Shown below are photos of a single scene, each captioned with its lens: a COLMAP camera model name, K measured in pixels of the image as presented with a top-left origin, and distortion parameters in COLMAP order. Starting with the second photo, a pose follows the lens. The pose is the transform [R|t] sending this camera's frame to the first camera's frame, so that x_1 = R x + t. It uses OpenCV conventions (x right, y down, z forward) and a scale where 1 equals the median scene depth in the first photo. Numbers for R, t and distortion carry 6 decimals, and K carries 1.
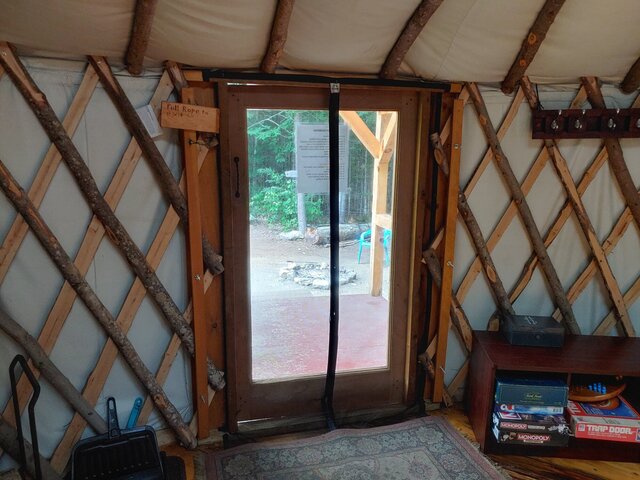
lens RADIAL K [[507.1, 0, 318.5], [0, 507.1, 240.8], [0, 0, 1]] dist [0.013095, -0.002018]
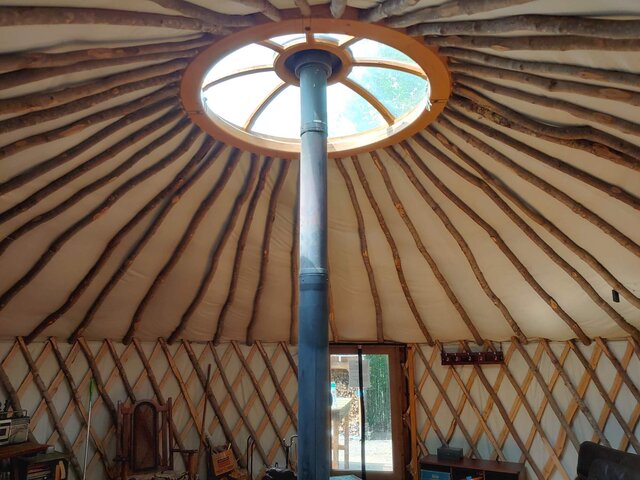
lens RADIAL K [[507.1, 0, 320.3], [0, 507.1, 241.0], [0, 0, 1]] dist [0.013095, -0.002018]
pose [[0.887264, -0.114349, -0.446863, 1.050790], [-0.081296, 0.914853, -0.395519, 0.255355], [0.454041, 0.387258, 0.802420, -1.404495]]
